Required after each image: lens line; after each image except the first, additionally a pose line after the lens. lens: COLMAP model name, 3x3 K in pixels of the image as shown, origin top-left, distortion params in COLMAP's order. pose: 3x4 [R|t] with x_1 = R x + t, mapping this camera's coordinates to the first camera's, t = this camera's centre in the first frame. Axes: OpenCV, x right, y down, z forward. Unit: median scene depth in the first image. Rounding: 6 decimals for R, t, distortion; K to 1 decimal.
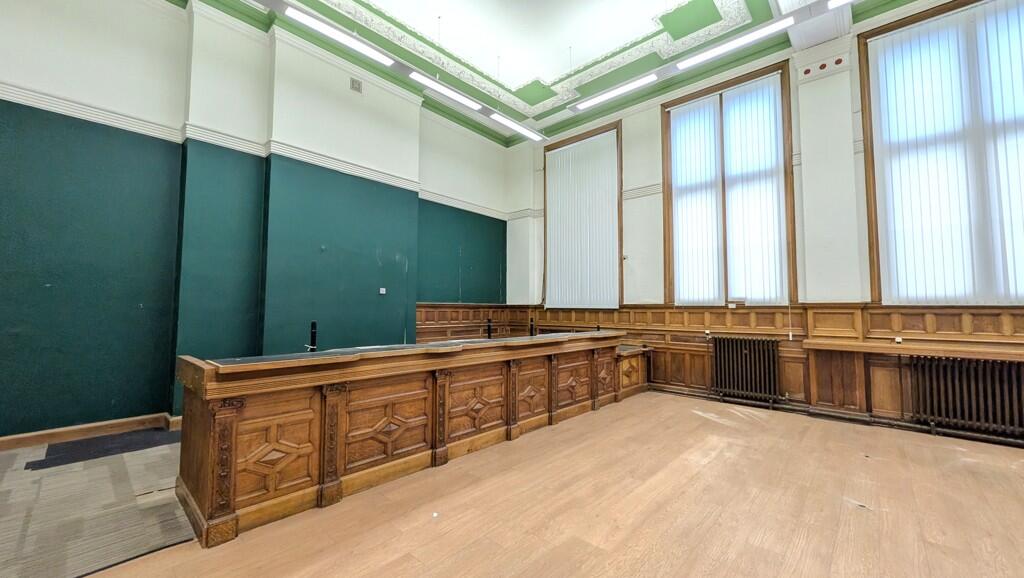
lens RADIAL K [[384.7, 0, 512.0], [0, 384.7, 289.0], [0, 0, 1]] dist [0.017252, 0.000148]
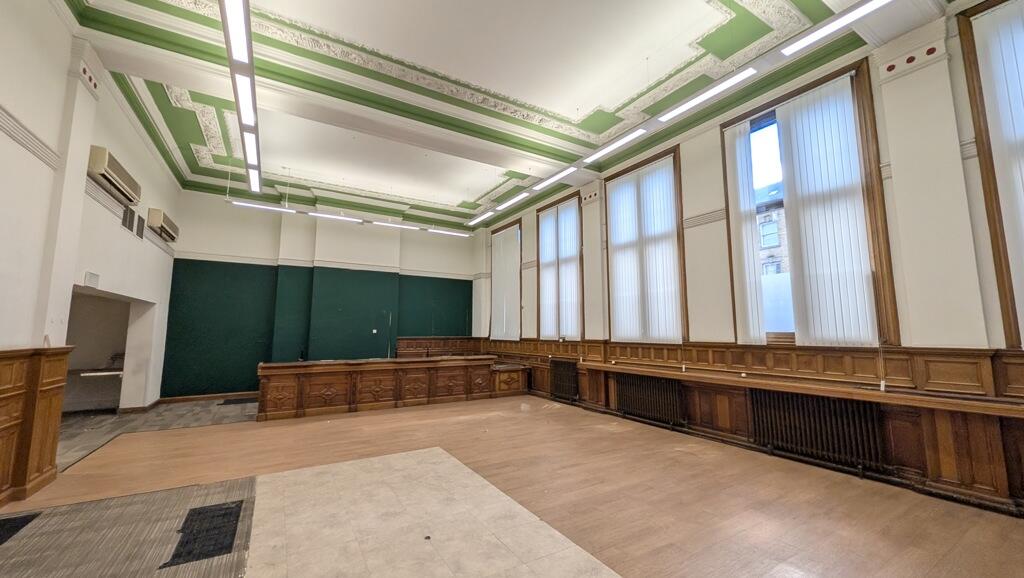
lens RADIAL K [[405.2, 0, 512.0], [0, 405.2, 289.0], [0, 0, 1]] dist [0.054167, -0.000094]
pose [[0.958969, -0.032325, -0.281662, 0.784447], [0.017543, 0.998341, -0.054845, -0.073399], [0.282968, 0.047654, 0.957945, -0.614059]]
